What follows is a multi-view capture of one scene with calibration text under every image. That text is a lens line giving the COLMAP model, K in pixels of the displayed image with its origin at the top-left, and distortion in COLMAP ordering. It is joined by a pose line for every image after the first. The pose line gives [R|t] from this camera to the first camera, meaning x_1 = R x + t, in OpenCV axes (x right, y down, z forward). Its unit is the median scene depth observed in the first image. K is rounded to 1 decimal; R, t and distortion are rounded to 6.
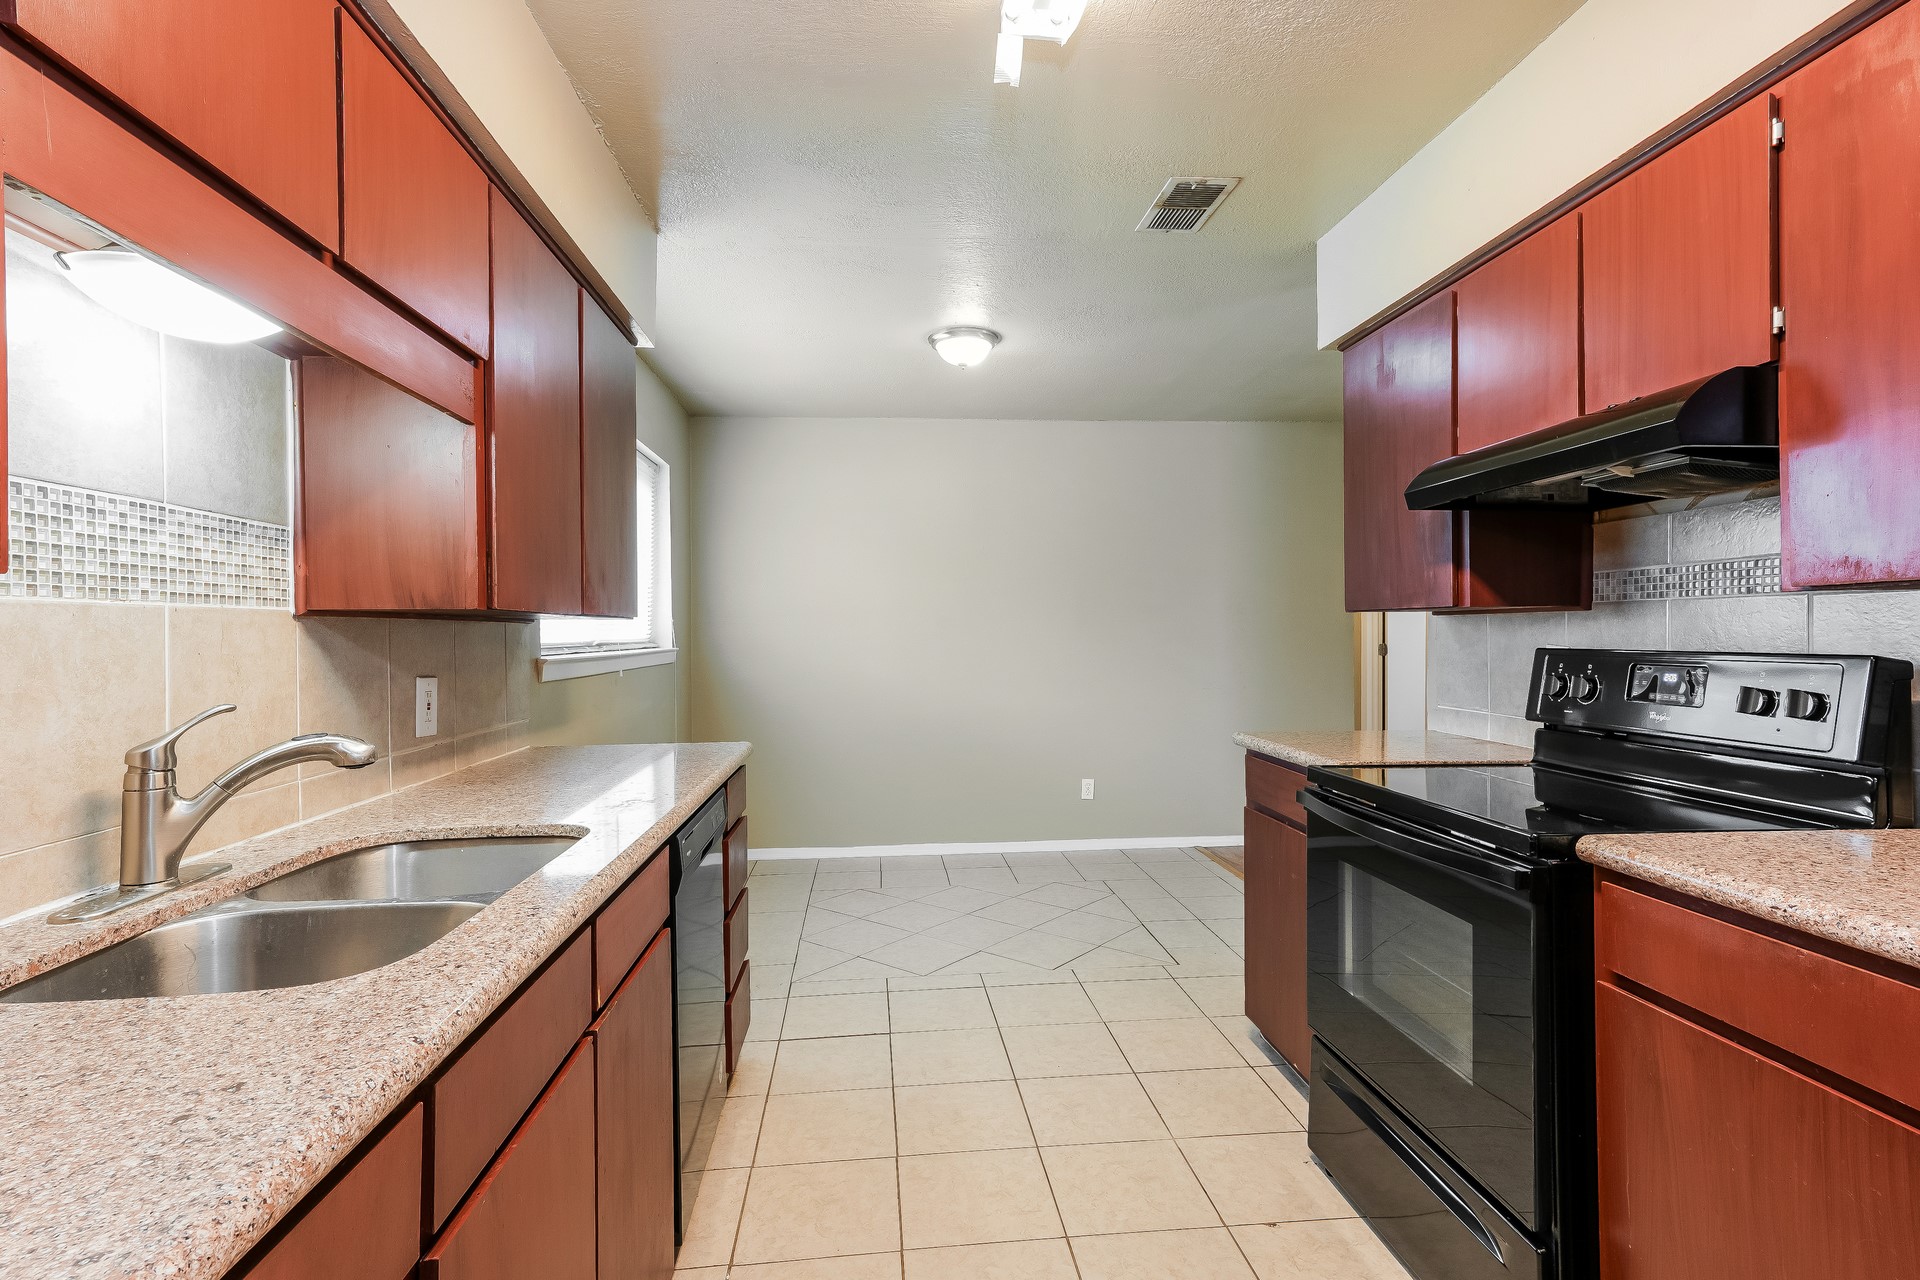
lens RADIAL K [[976.6, 0, 960.5], [0, 976.6, 639.1], [0, 0, 1]] dist [0.005174, 0.001175]
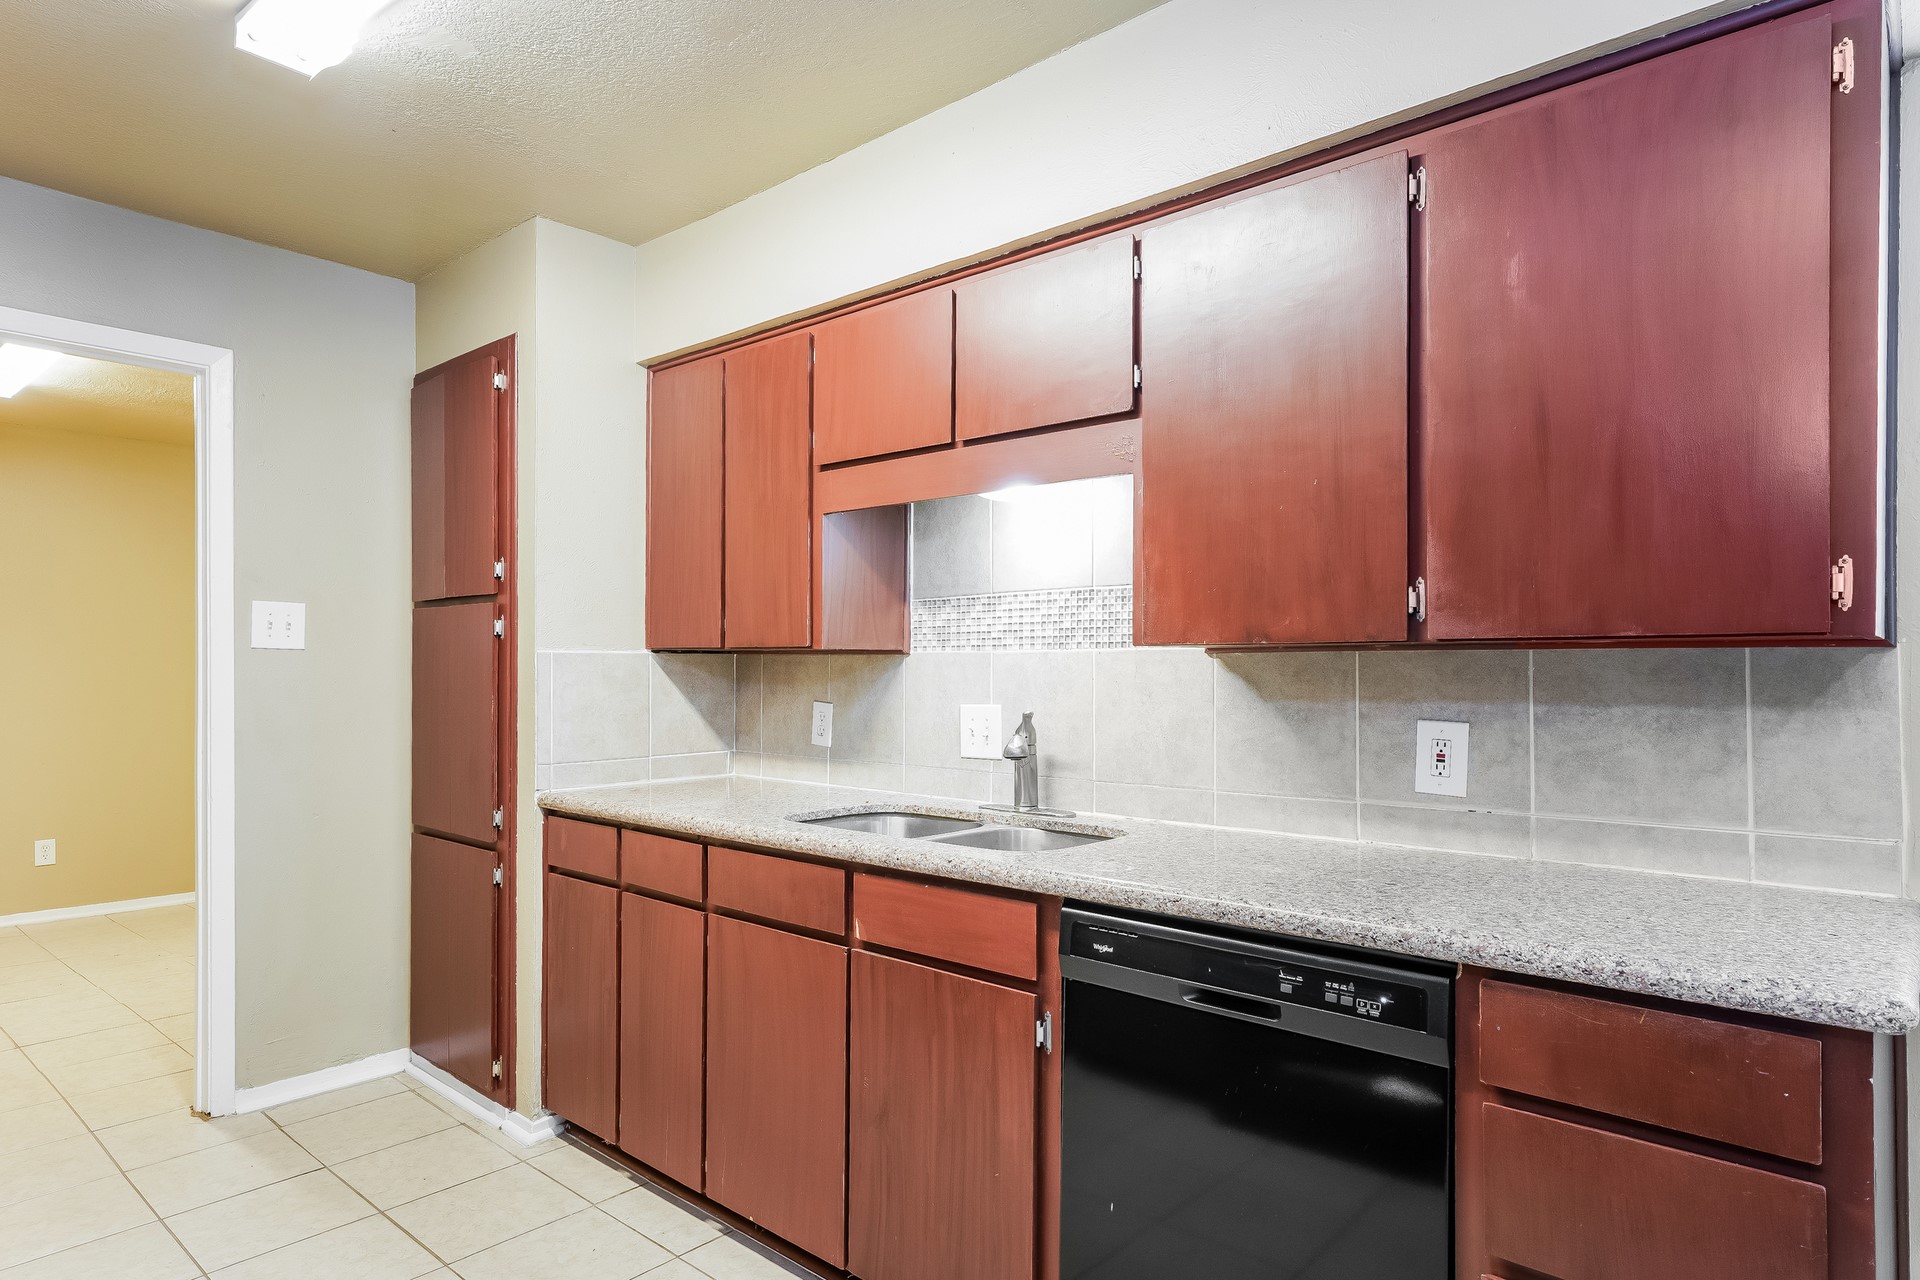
lens RADIAL K [[1083.2, 0, 959.5], [0, 1083.2, 651.7], [0, 0, 1]] dist [-0.000865, -0.000032]
pose [[-0.715147, -0.018971, -0.698716, 0.600264], [-0.010895, 0.999813, -0.015995, -0.002174], [0.698889, -0.003827, -0.715220, 2.176889]]
